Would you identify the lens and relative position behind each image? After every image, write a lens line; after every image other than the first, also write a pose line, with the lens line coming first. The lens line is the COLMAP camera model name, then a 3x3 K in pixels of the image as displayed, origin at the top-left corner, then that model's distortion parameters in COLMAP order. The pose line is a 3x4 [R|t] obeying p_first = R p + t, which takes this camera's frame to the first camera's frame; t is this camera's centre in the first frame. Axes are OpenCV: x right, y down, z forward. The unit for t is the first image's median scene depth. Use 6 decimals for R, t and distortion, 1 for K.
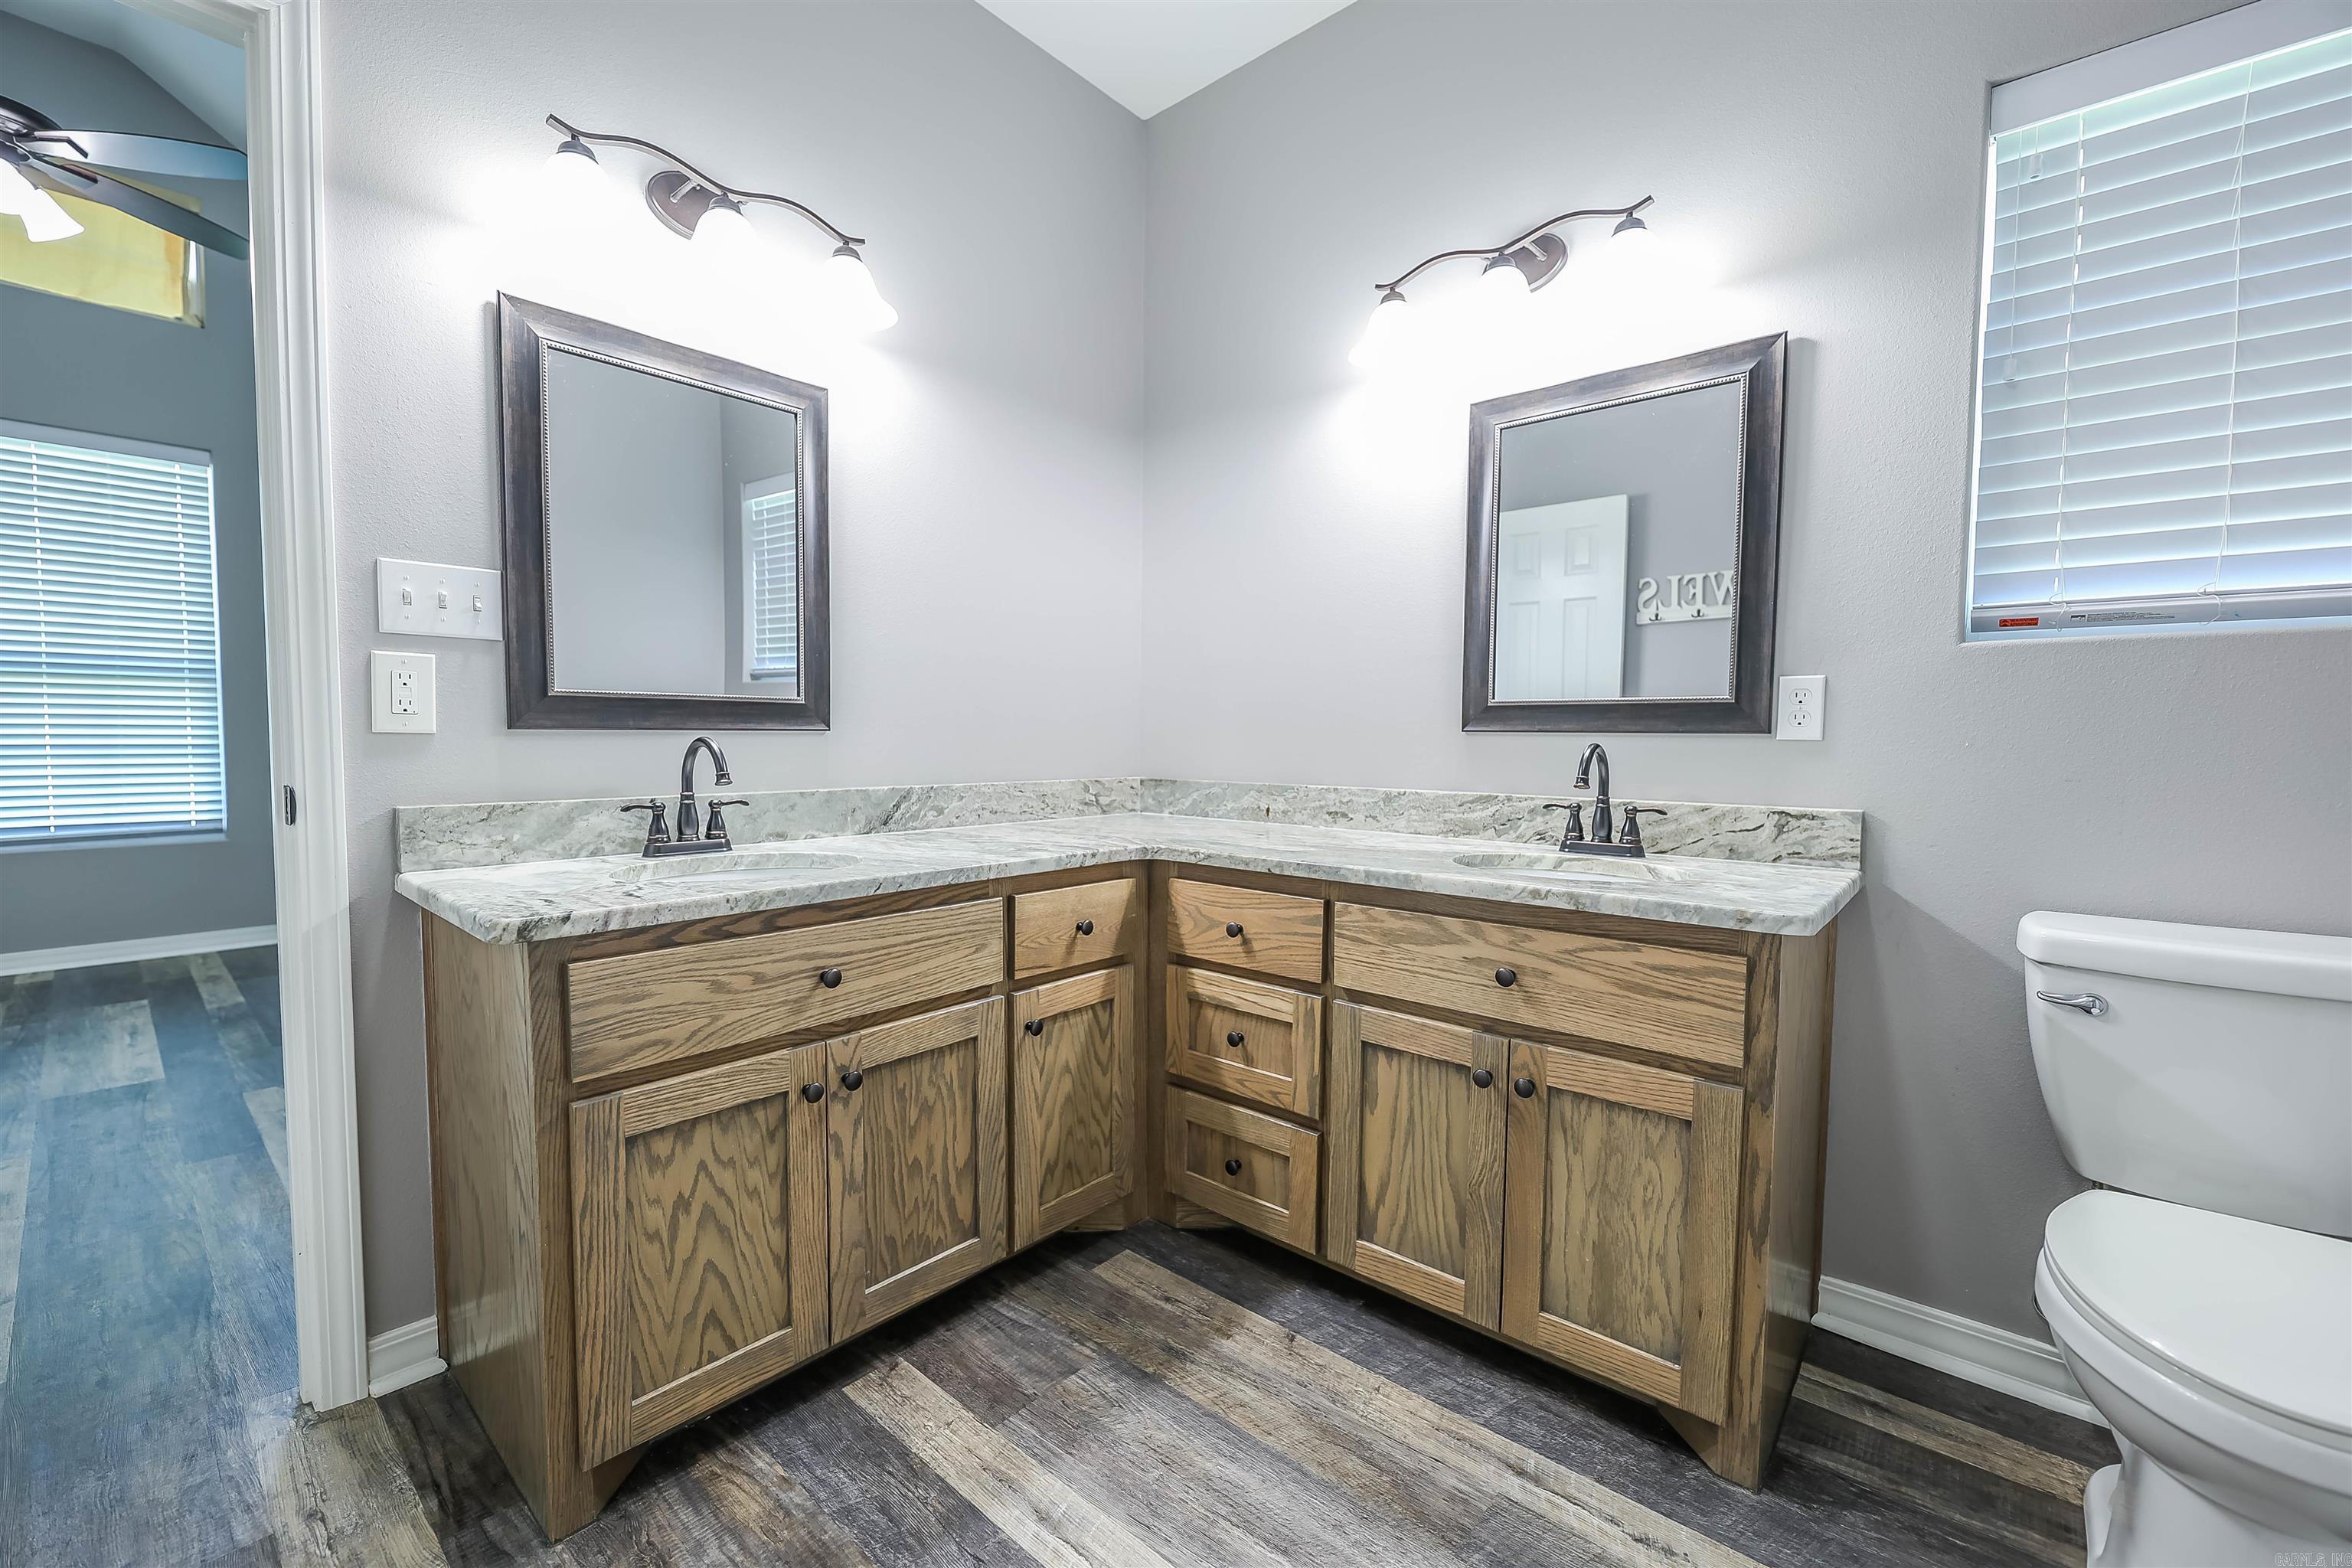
lens RADIAL K [[942.3, 0, 1175.1], [0, 942.3, 783.2], [0, 0, 1]] dist [0.000594, -0.004034]
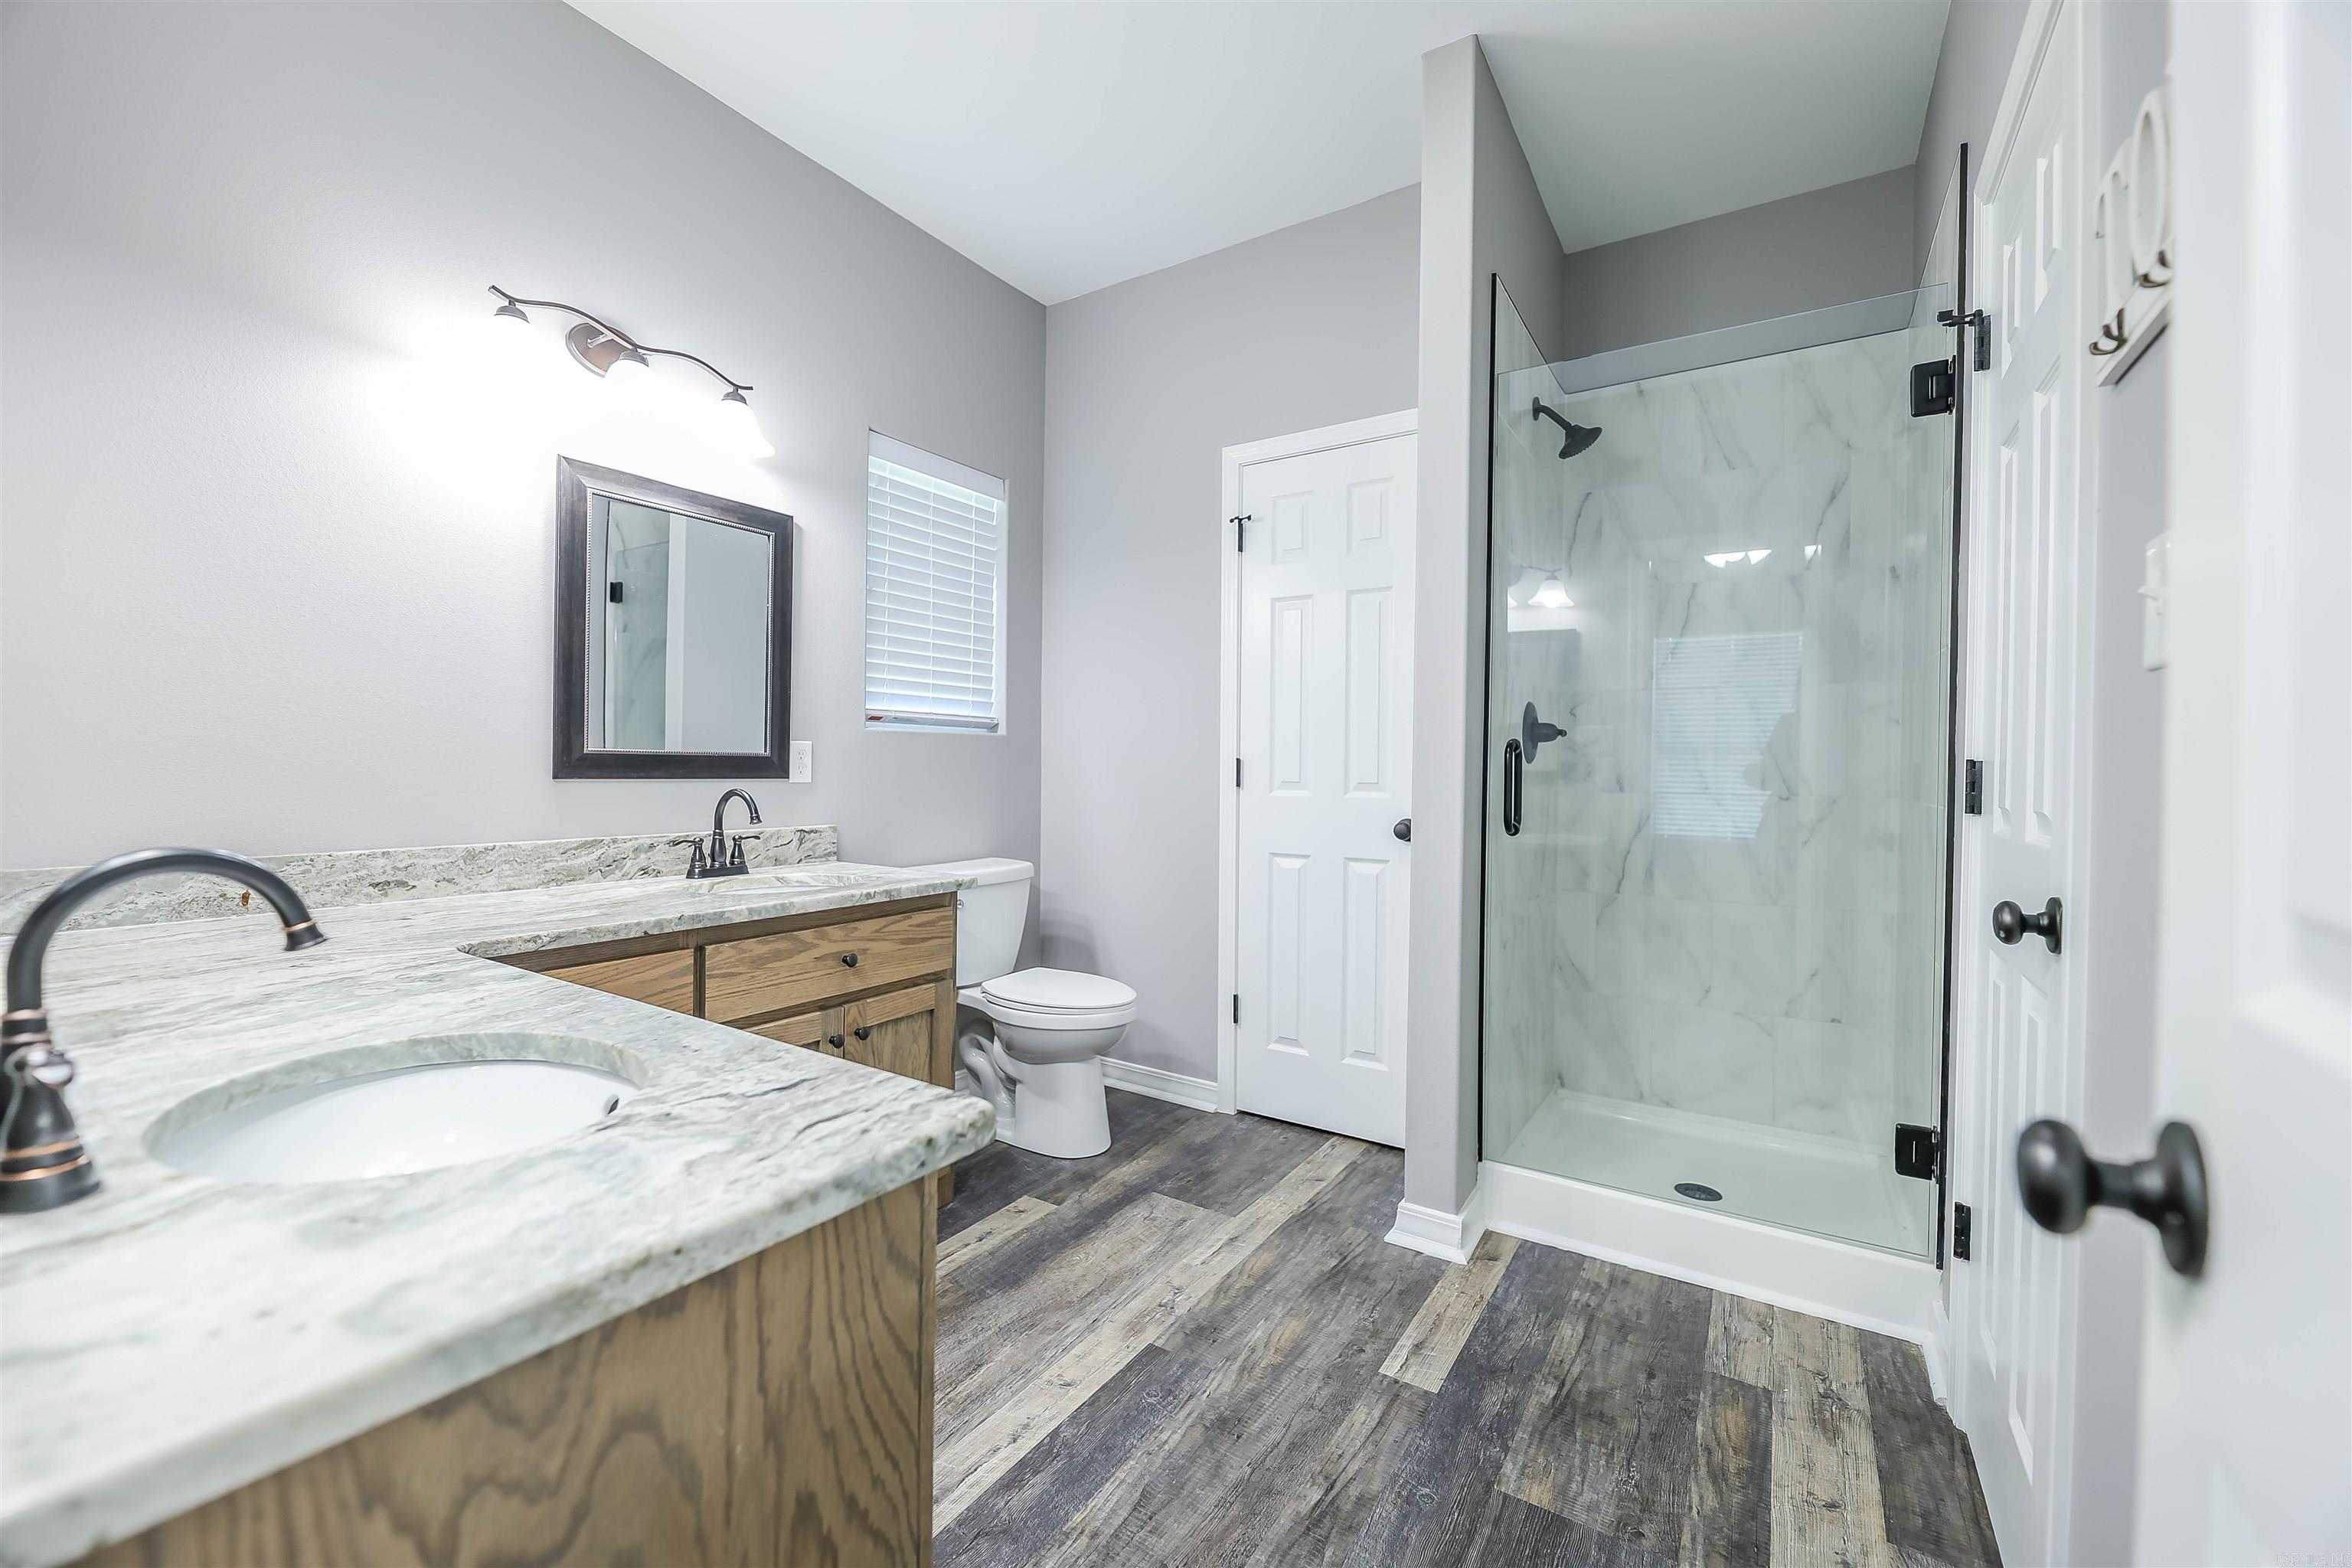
lens RADIAL K [[942.3, 0, 1175.1], [0, 942.3, 783.2], [0, 0, 1]] dist [0.000594, -0.004034]
pose [[-0.158186, -0.025768, 0.987073, -0.952546], [0.033835, 0.998931, 0.031500, -0.072905], [-0.986829, 0.038381, -0.157145, 0.639408]]
